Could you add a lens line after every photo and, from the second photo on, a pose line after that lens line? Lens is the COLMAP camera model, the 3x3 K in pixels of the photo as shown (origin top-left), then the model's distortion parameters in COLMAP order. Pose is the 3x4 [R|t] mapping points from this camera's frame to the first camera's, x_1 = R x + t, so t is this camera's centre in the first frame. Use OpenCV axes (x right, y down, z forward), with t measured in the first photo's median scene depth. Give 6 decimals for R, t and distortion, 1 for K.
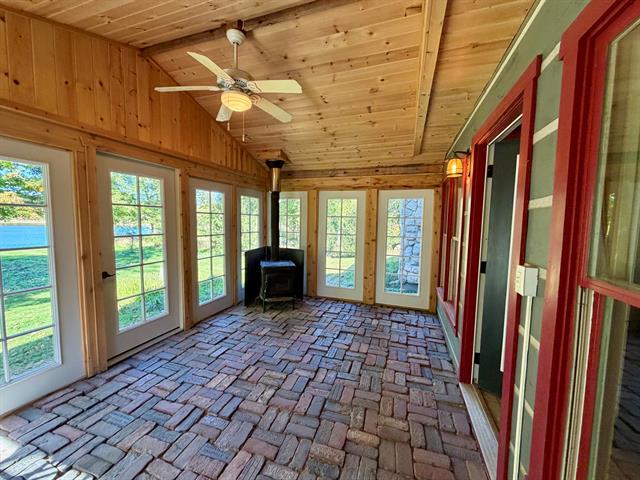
lens RADIAL K [[255.0, 0, 318.4], [0, 255.0, 240.2], [0, 0, 1]] dist [-0.000344, 0.000533]
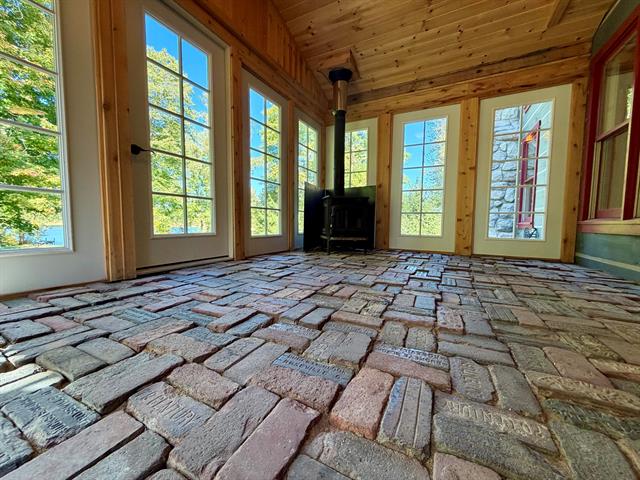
lens RADIAL K [[255.0, 0, 318.6], [0, 255.0, 240.6], [0, 0, 1]] dist [-0.000344, 0.000533]
pose [[0.988958, 0.004755, -0.148120, -0.175164], [-0.006107, 0.999944, -0.008676, 0.334304], [0.148070, 0.009484, 0.988931, 0.299057]]
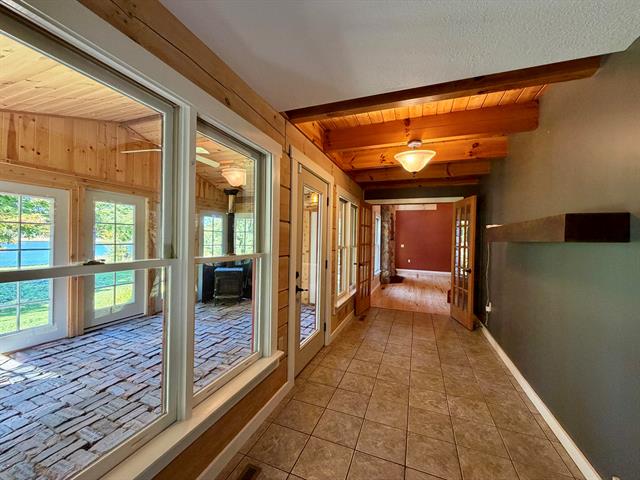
lens RADIAL K [[255.0, 0, 318.2], [0, 255.0, 240.0], [0, 0, 1]] dist [-0.000344, 0.000533]
pose [[0.999219, 0.001858, -0.039476, 0.482242], [-0.004741, 0.997315, -0.073076, 0.054151], [0.039234, 0.073207, 0.996545, -0.375014]]
